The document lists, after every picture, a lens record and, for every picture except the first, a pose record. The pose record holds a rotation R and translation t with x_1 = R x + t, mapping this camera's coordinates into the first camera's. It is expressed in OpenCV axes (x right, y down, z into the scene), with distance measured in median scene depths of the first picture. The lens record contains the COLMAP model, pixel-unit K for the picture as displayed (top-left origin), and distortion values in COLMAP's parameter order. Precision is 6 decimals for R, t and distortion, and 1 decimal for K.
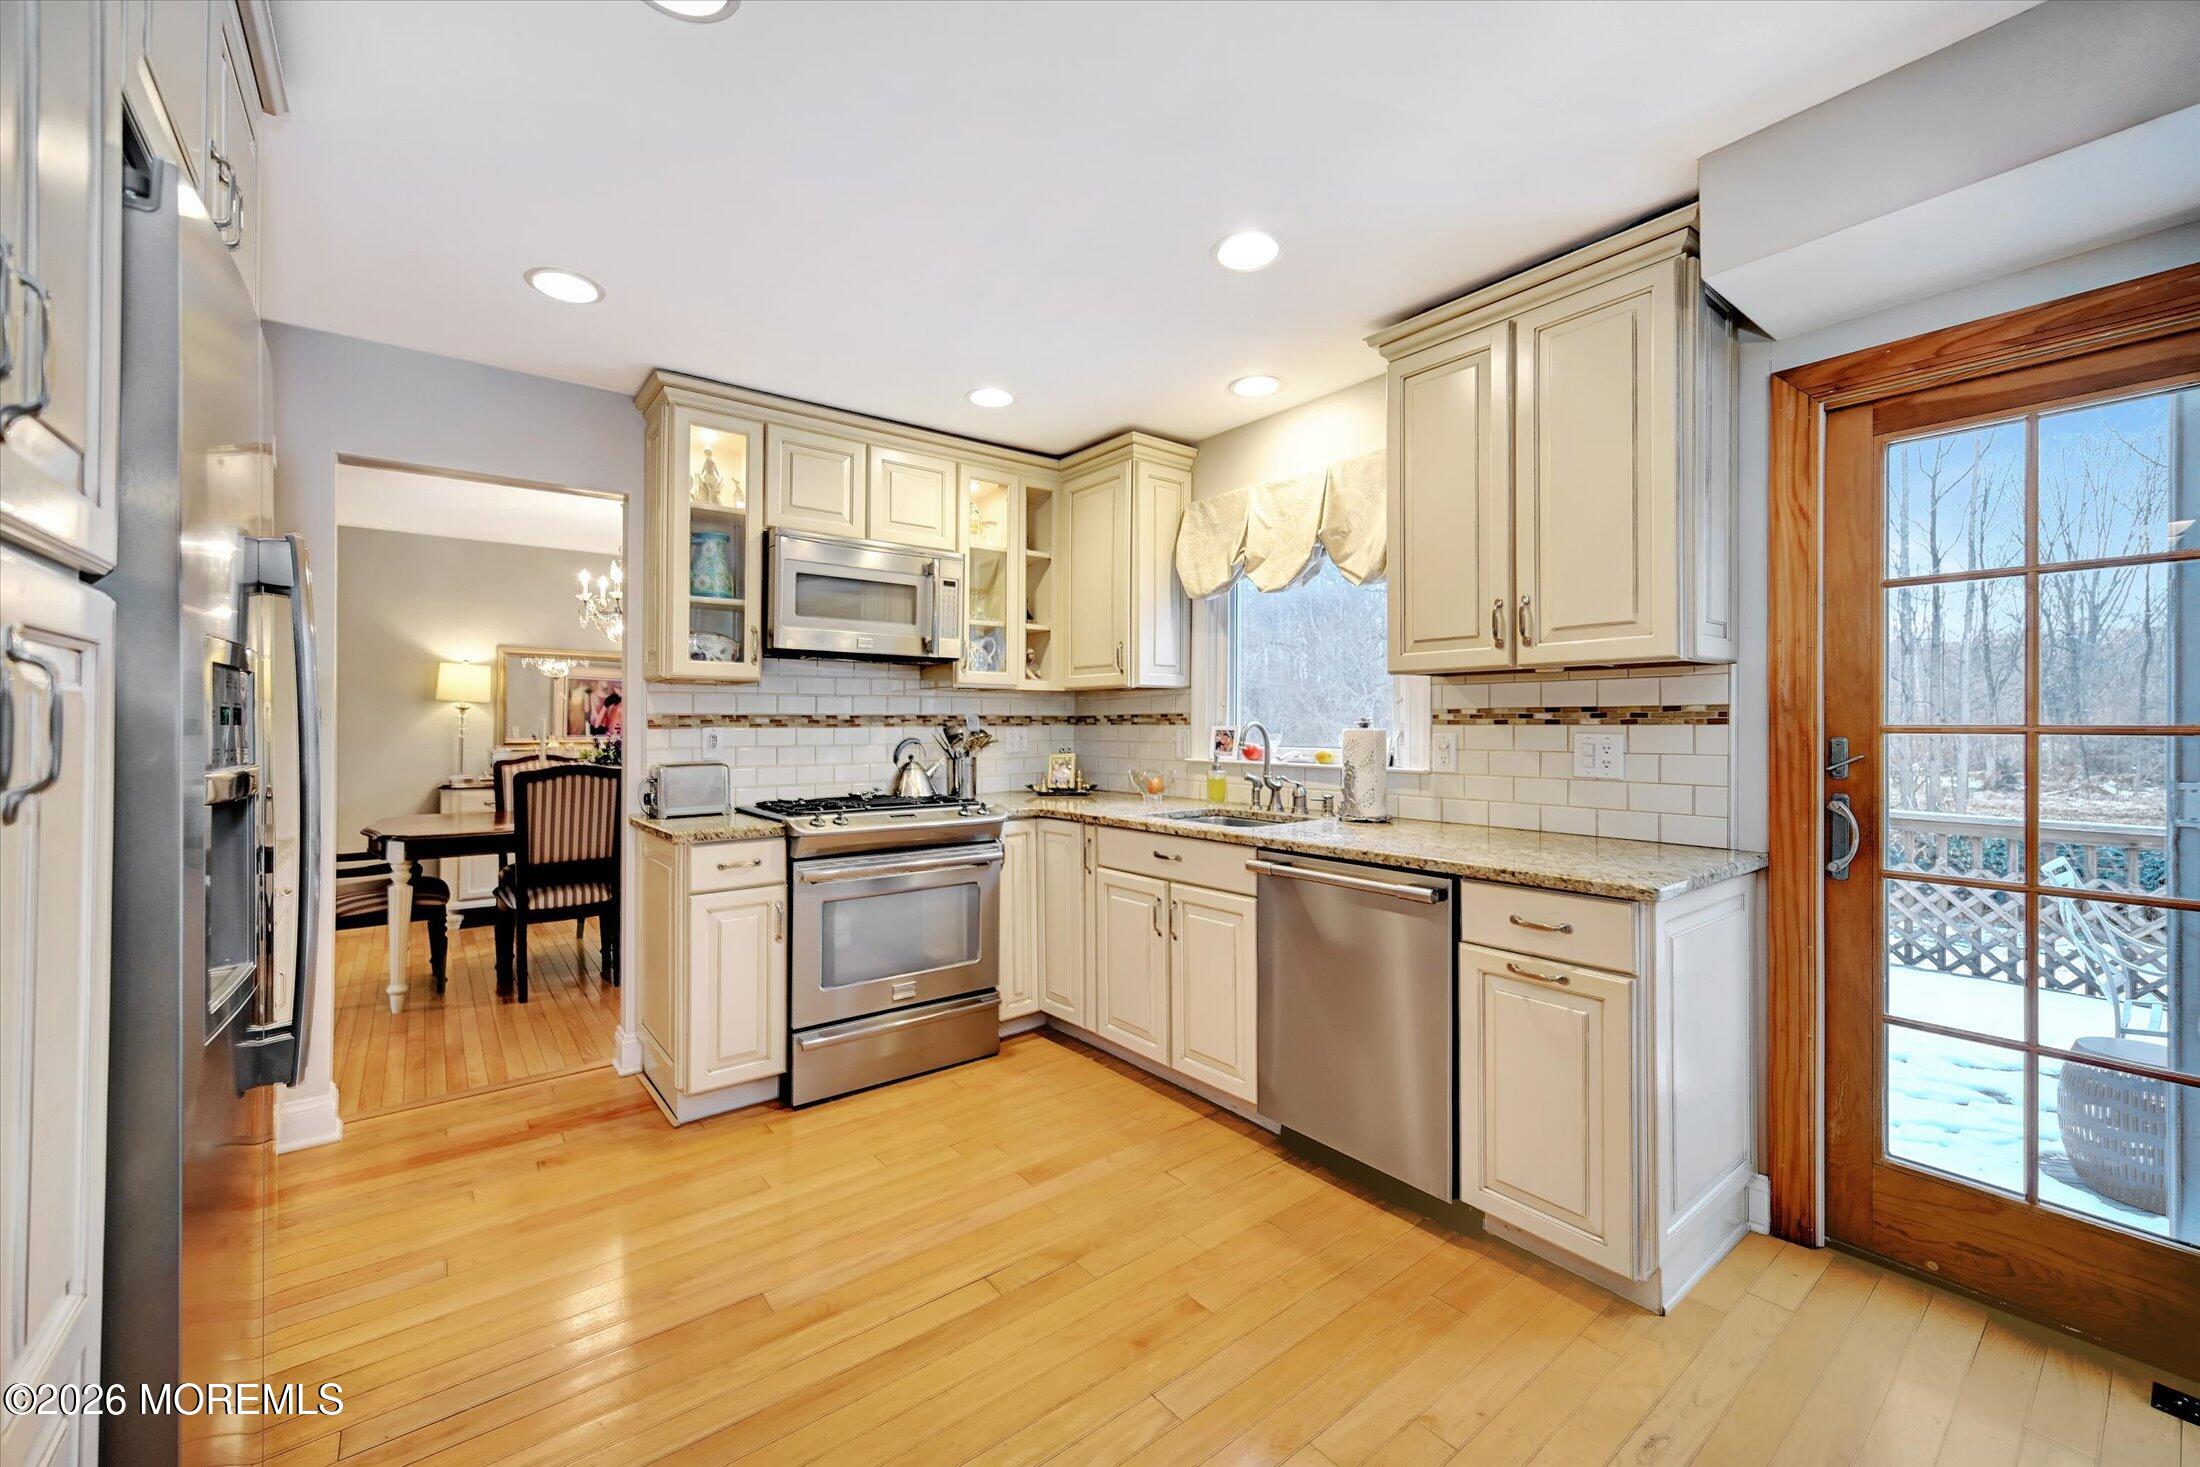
lens RADIAL K [[871.0, 0, 1095.9], [0, 871.0, 719.6], [0, 0, 1]] dist [0.000285, 0.000091]
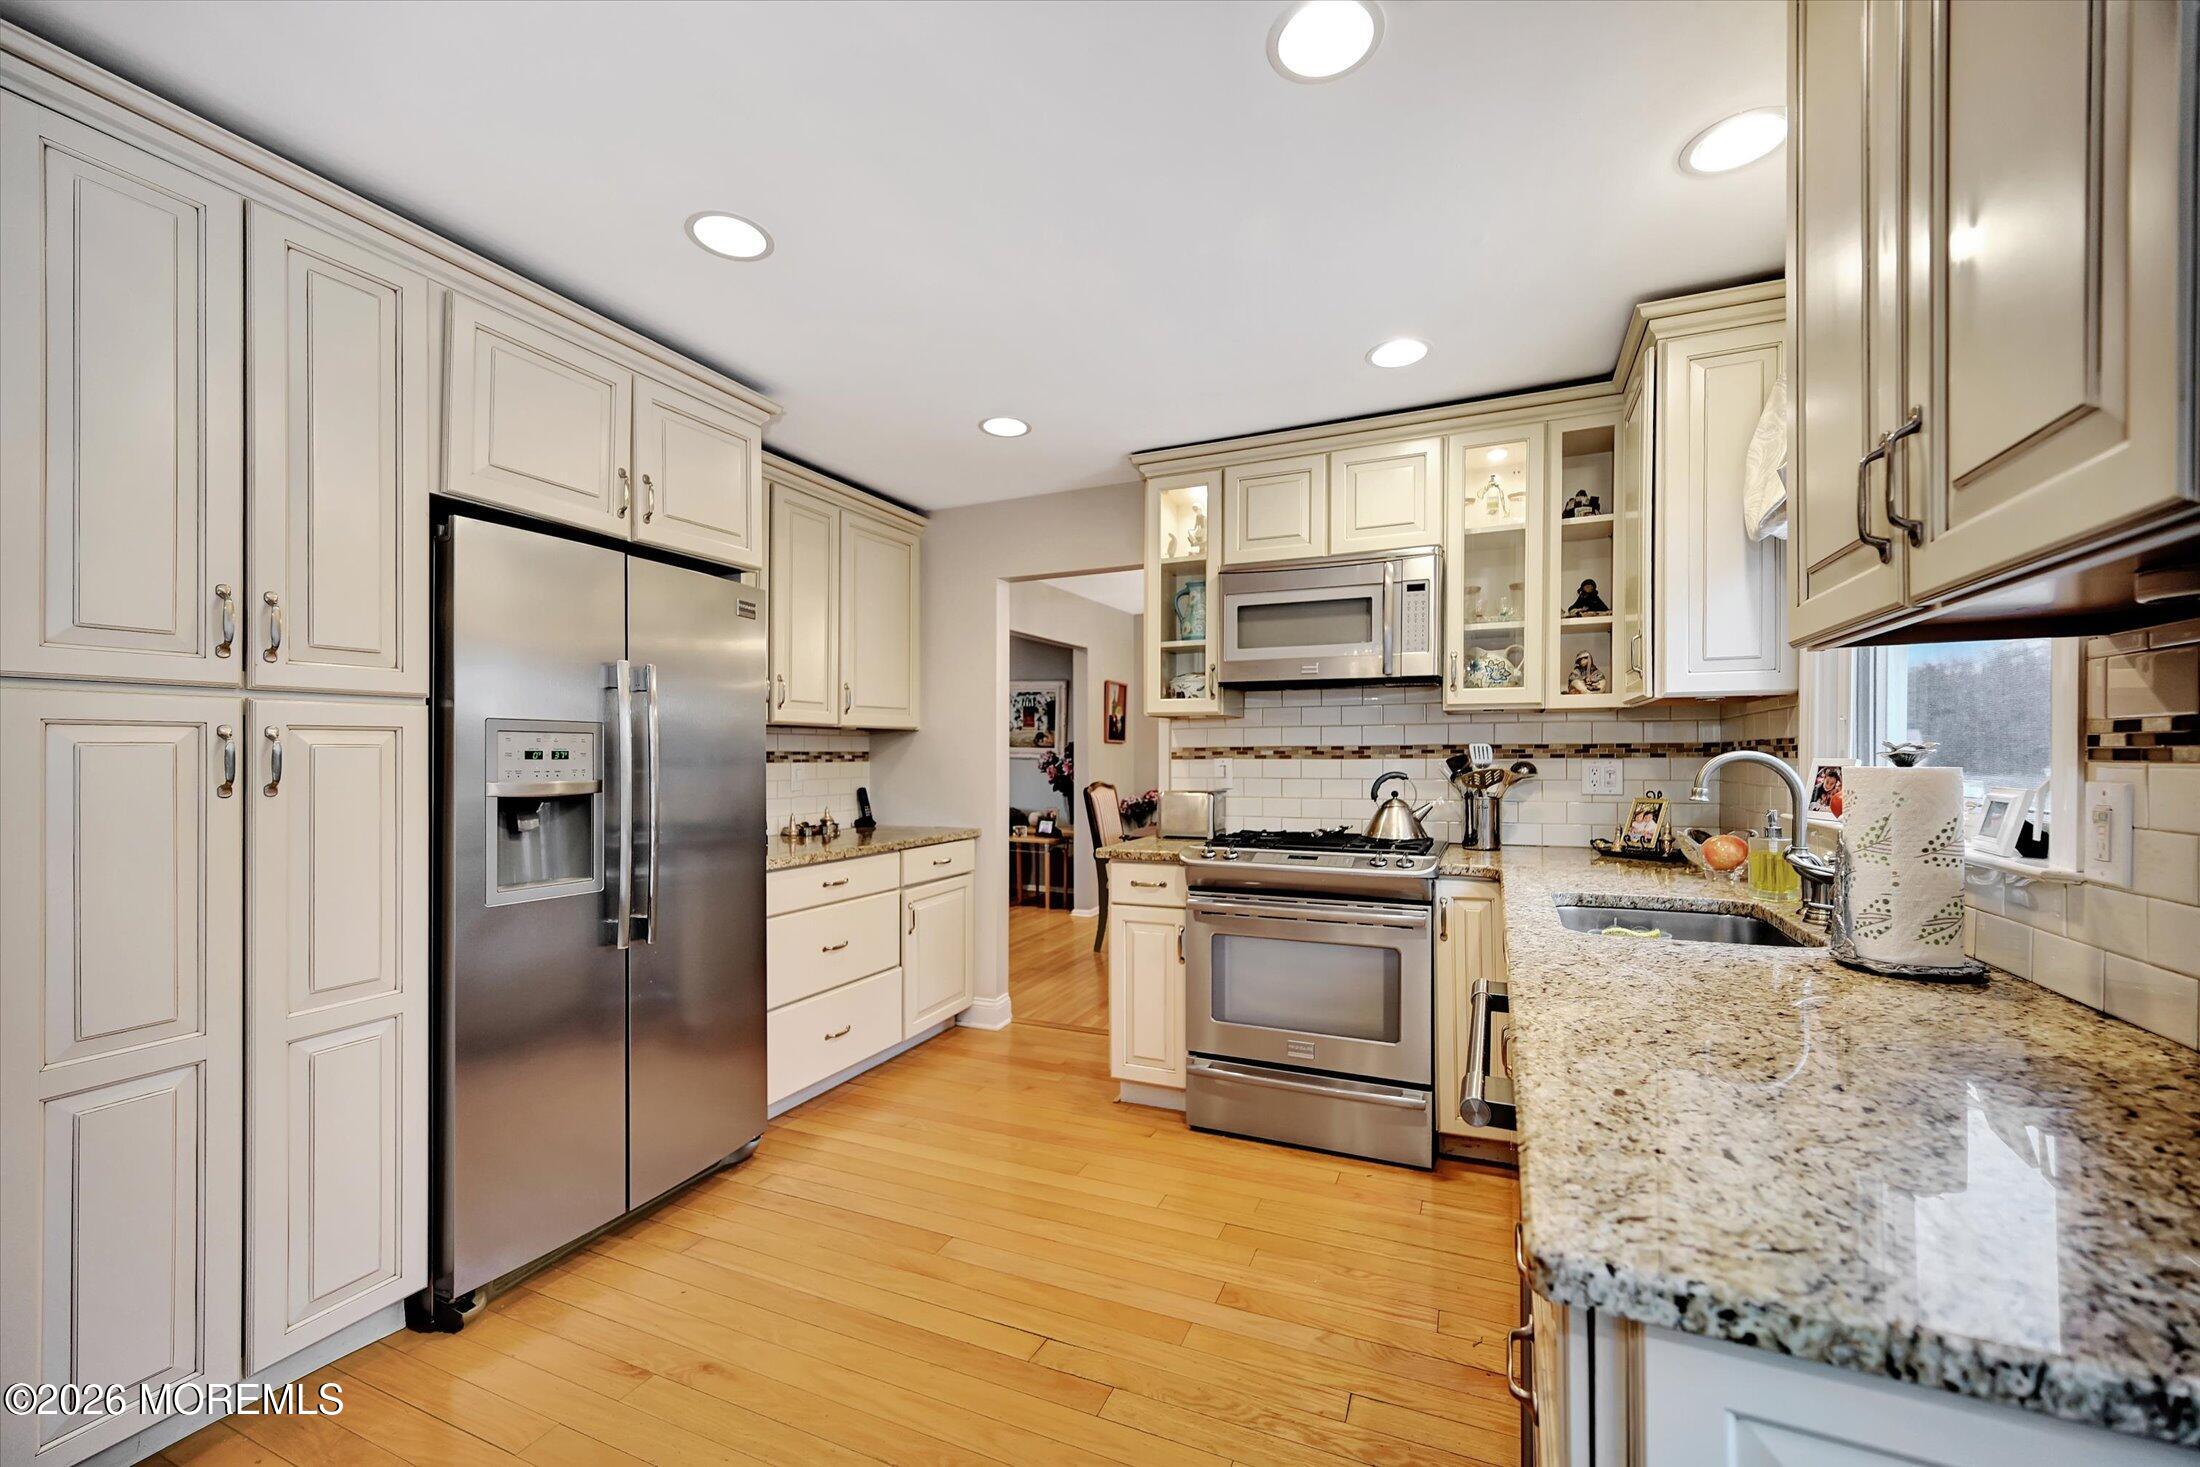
lens RADIAL K [[868.0, 0, 1093.8], [0, 868.0, 740.9], [0, 0, 1]] dist [-0.000176, -0.000040]
pose [[0.470012, -0.014068, -0.882548, 0.539317], [0.006047, 0.999901, -0.012718, -0.000636], [0.882639, 0.000641, 0.470051, 0.433690]]
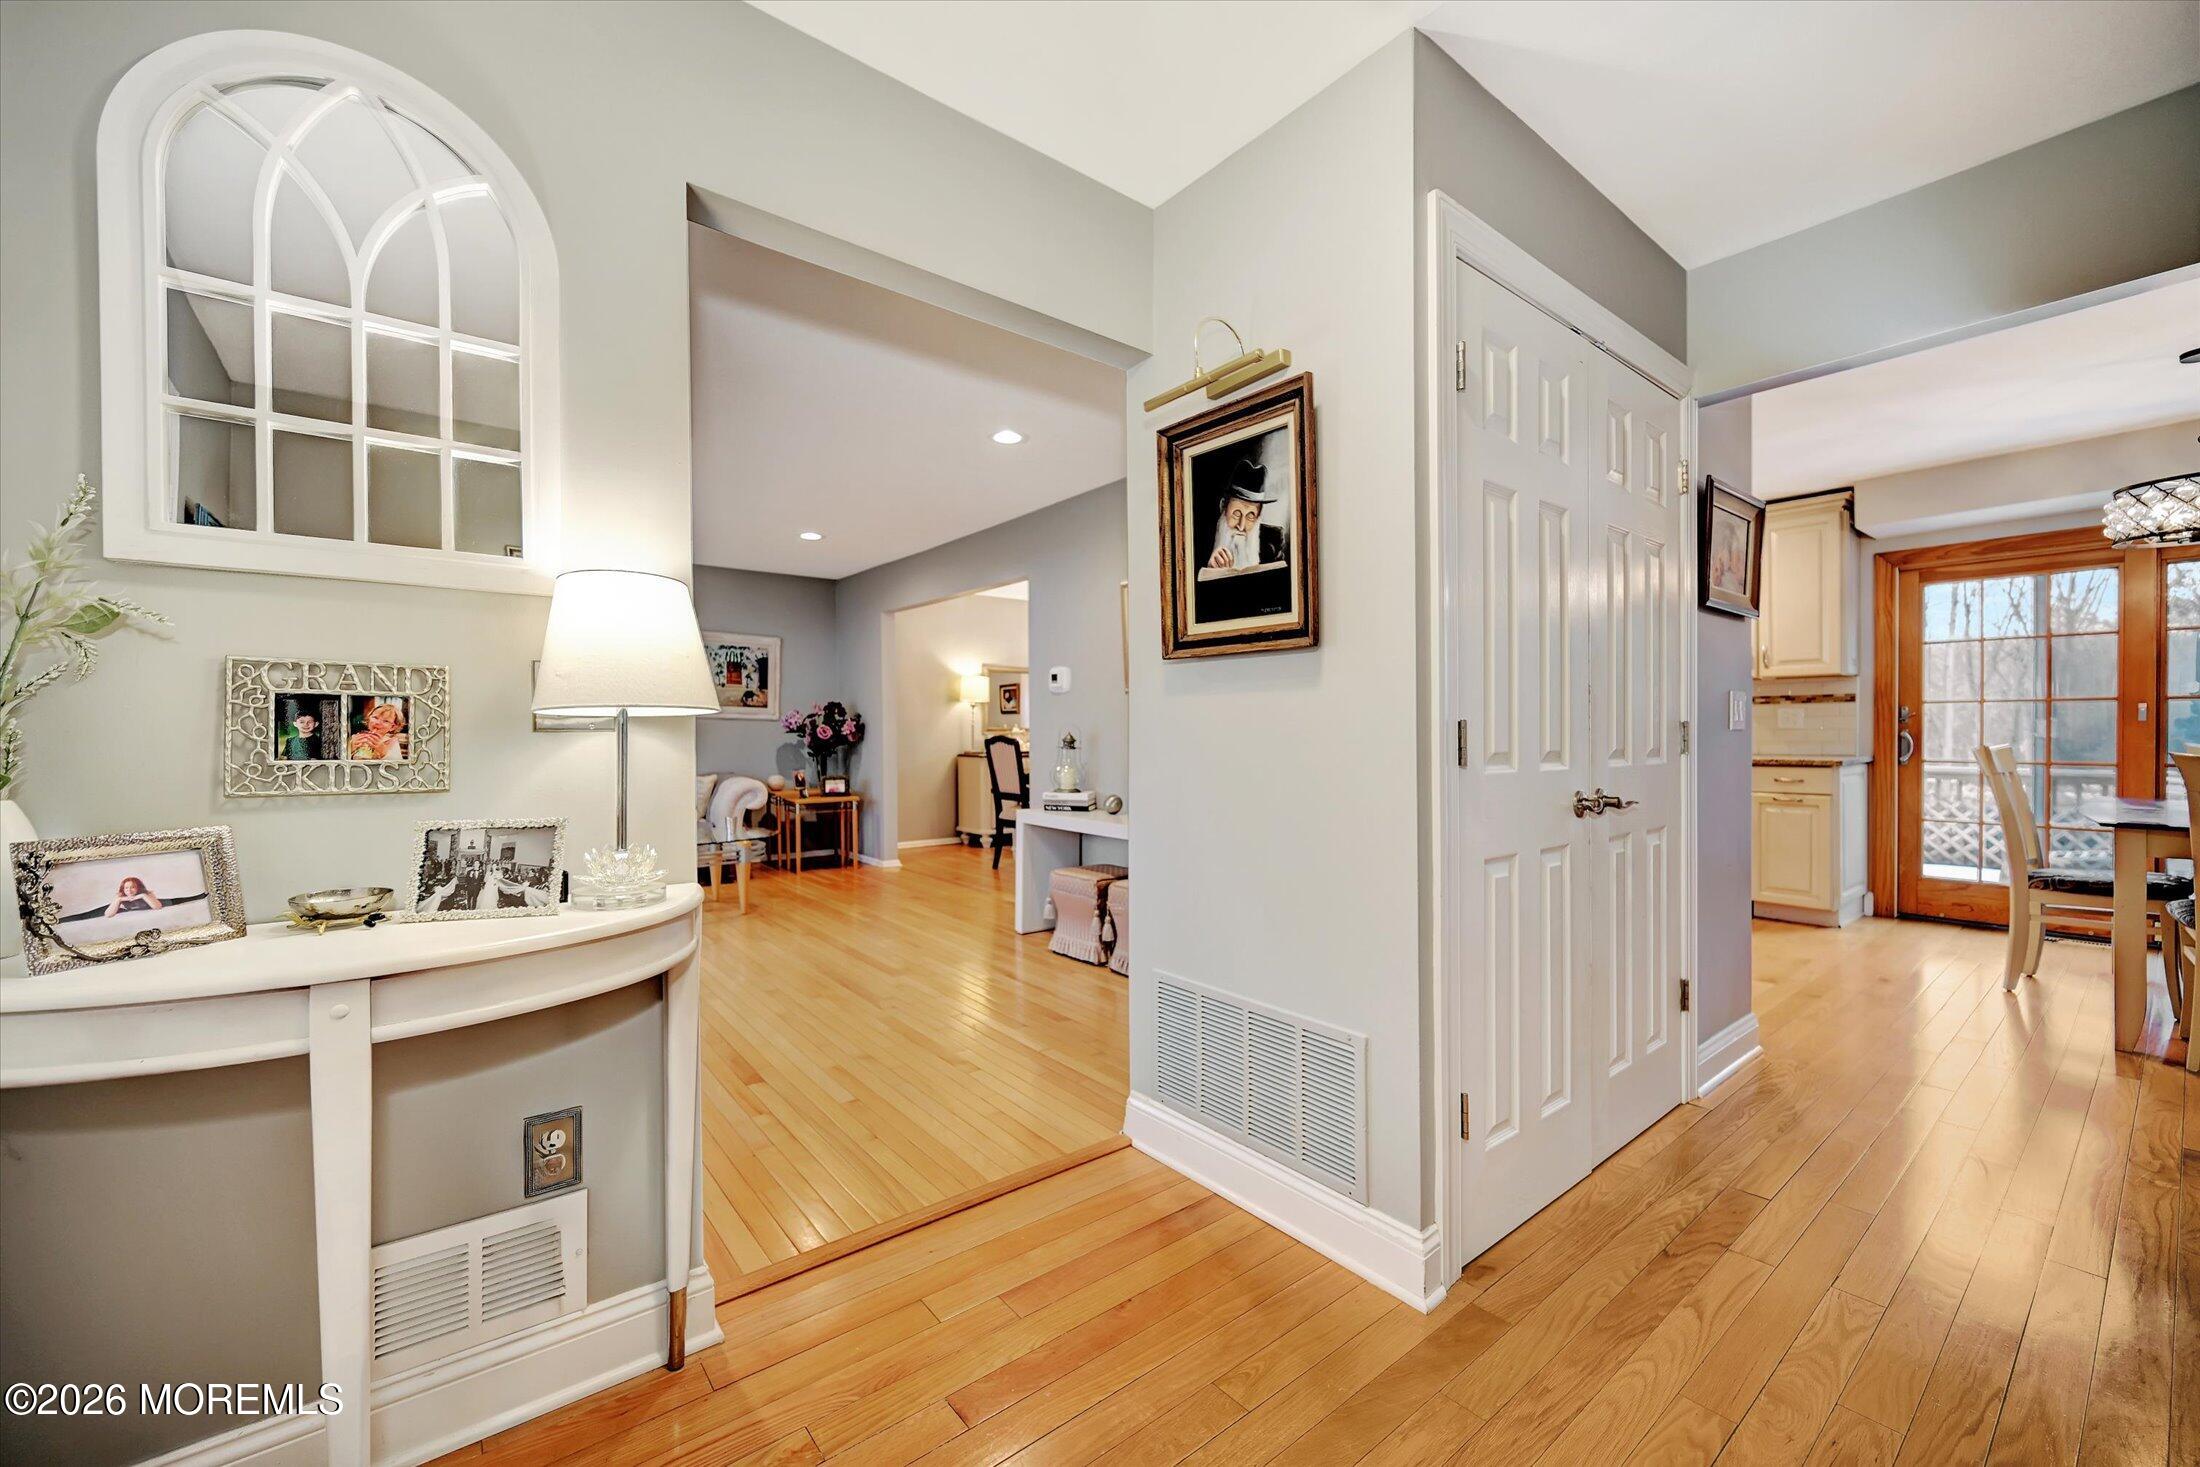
lens RADIAL K [[867.6, 0, 1100.0], [0, 867.6, 733.5], [0, 0, 1]] dist [0.001186, -0.003552]
pose [[0.999950, -0.004879, 0.008743, -1.046188], [0.004816, 0.999963, 0.007113, 0.050705], [-0.008777, -0.007070, 0.999936, -1.034937]]
